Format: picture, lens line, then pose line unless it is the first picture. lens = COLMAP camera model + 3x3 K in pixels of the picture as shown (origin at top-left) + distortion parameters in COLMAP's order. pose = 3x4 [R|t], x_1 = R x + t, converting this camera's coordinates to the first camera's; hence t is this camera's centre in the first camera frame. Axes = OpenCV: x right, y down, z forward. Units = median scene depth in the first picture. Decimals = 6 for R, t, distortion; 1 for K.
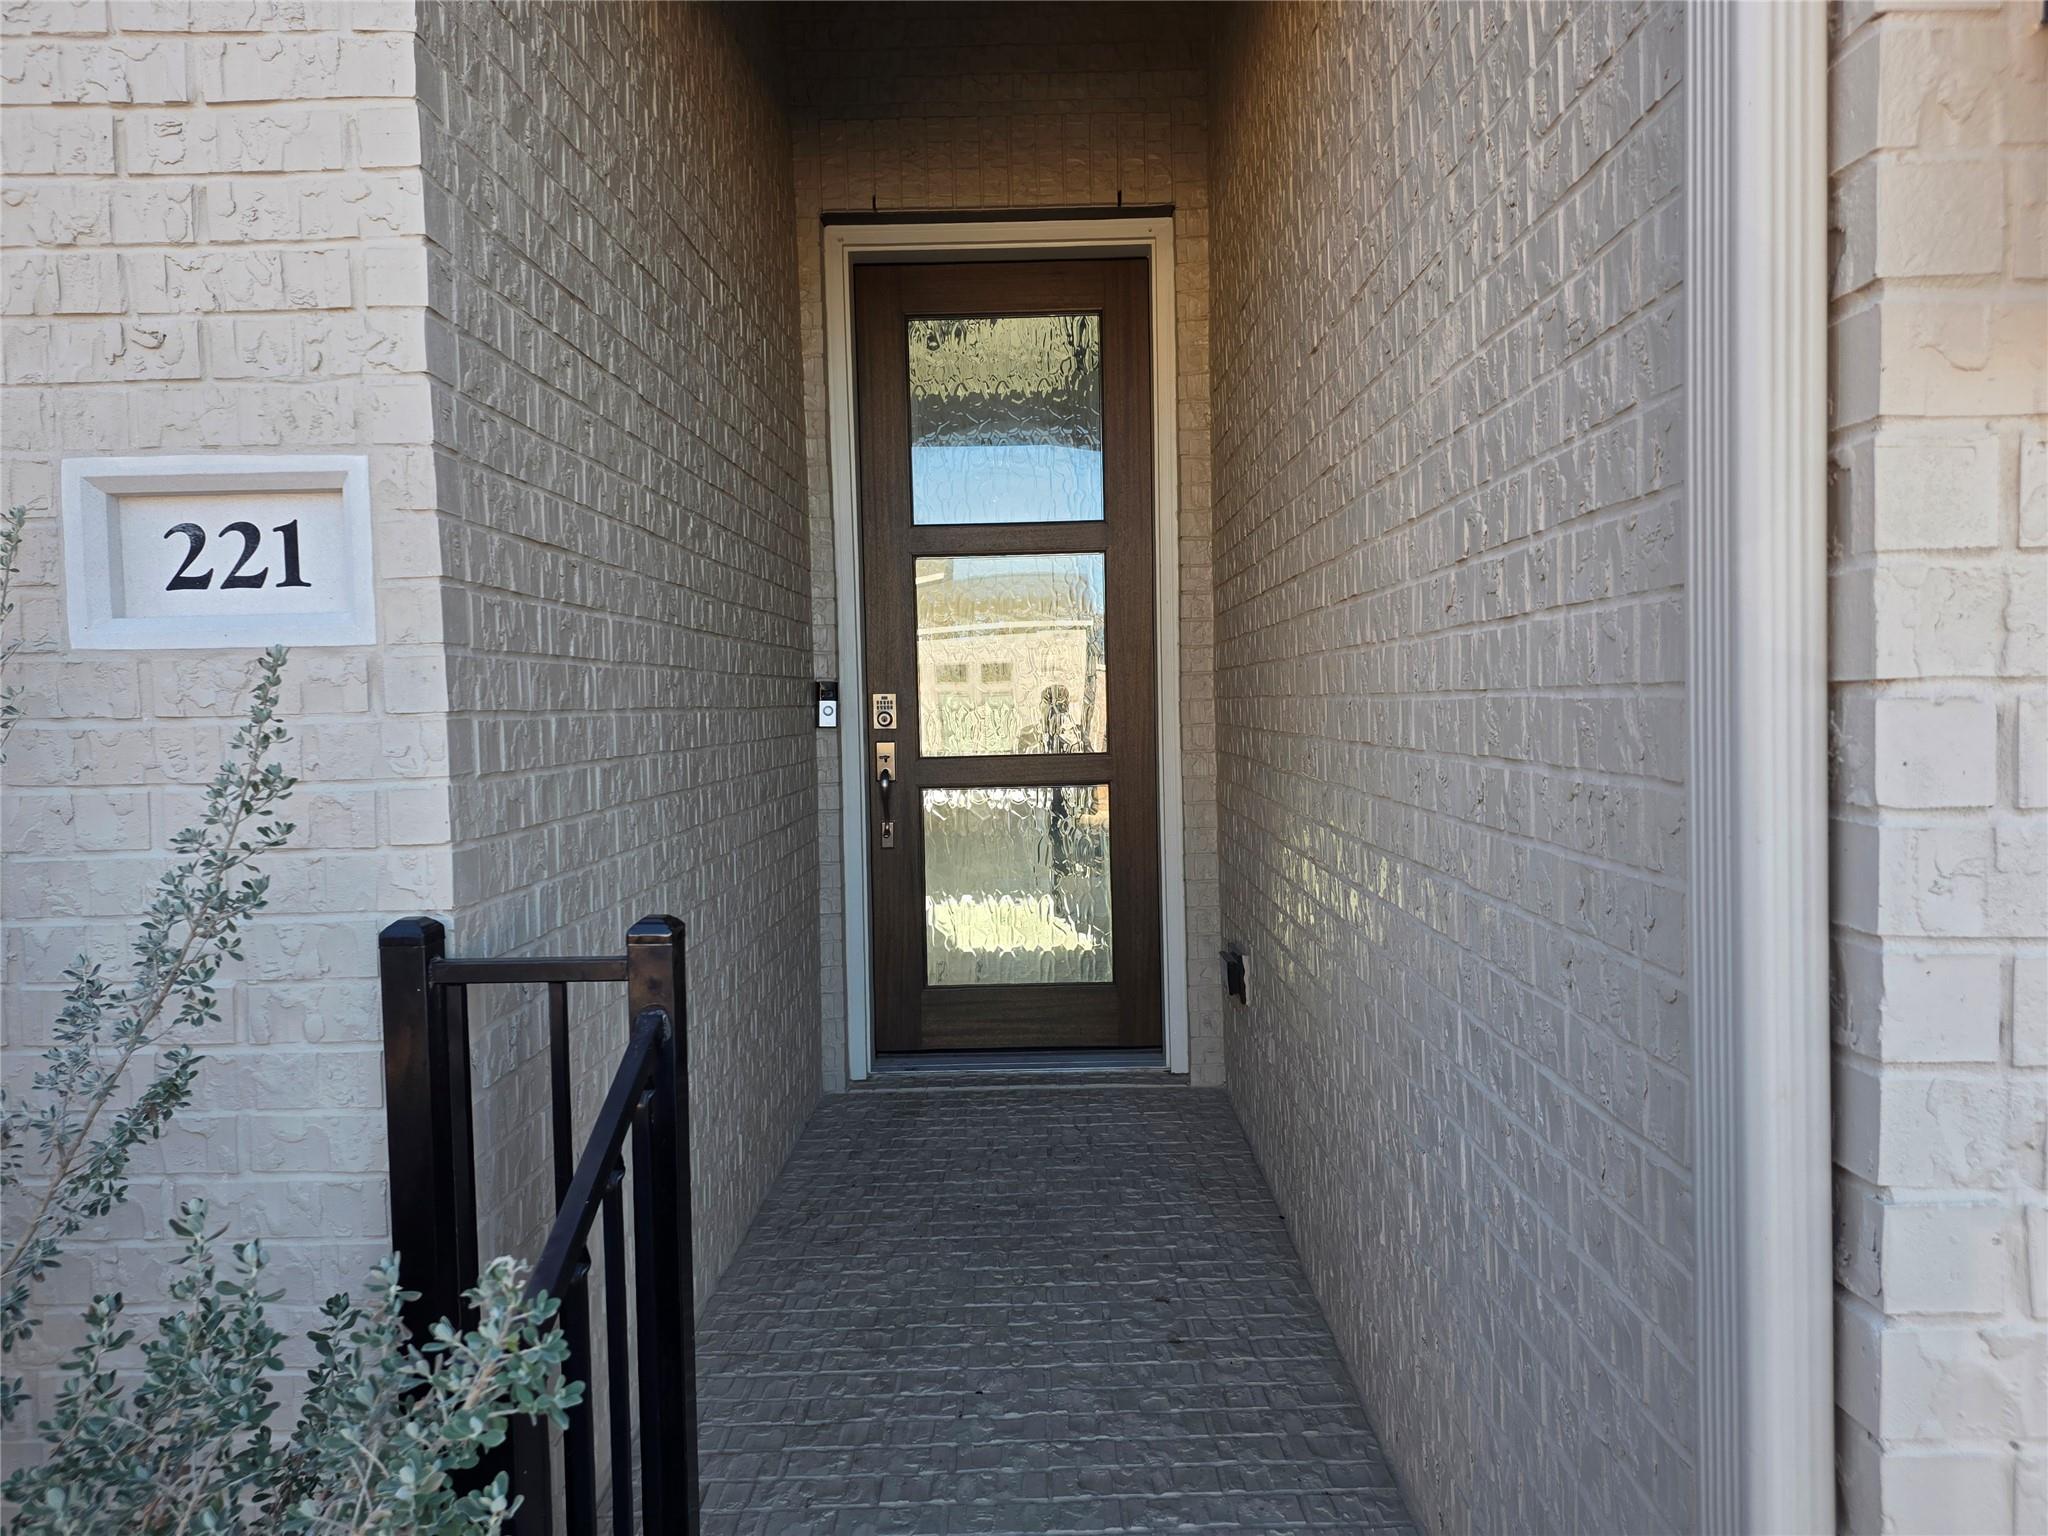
lens RADIAL K [[1378.2, 0, 1025.8], [0, 1378.2, 764.9], [0, 0, 1]] dist [-0.001041, -0.000303]
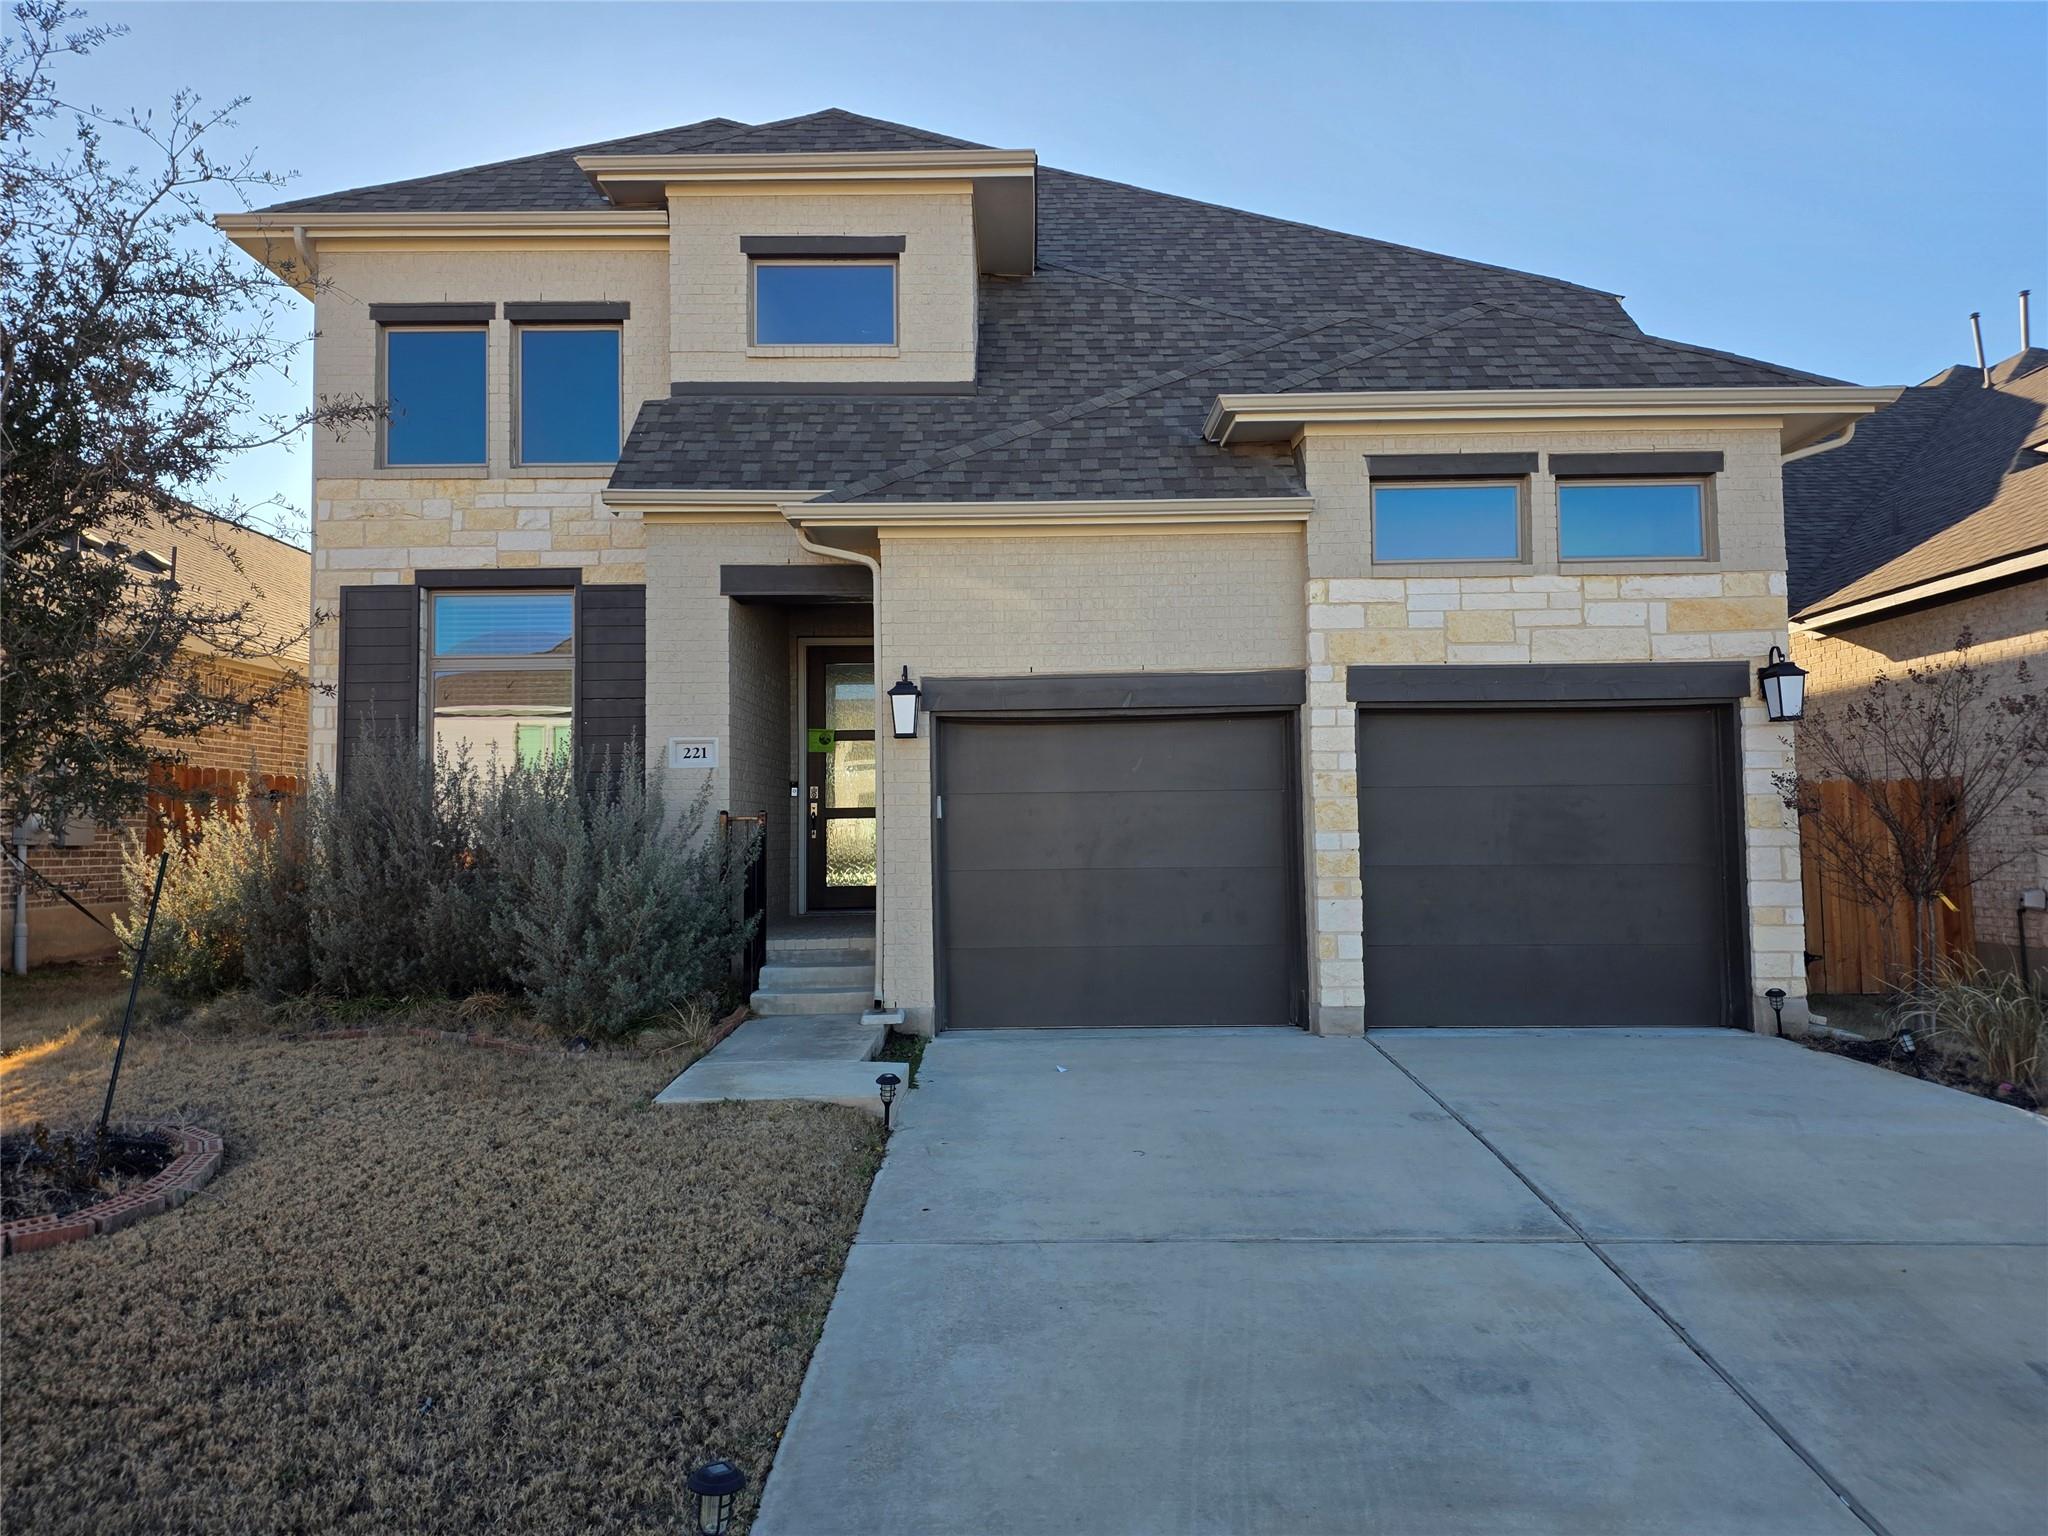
lens RADIAL K [[1378.2, 0, 1023.3], [0, 1378.2, 769.1], [0, 0, 1]] dist [-0.001041, -0.000303]
pose [[0.999790, 0.016923, 0.011544, 0.340928], [-0.015780, 0.995559, -0.092807, 0.194731], [-0.013064, 0.092605, 0.995617, -2.140644]]
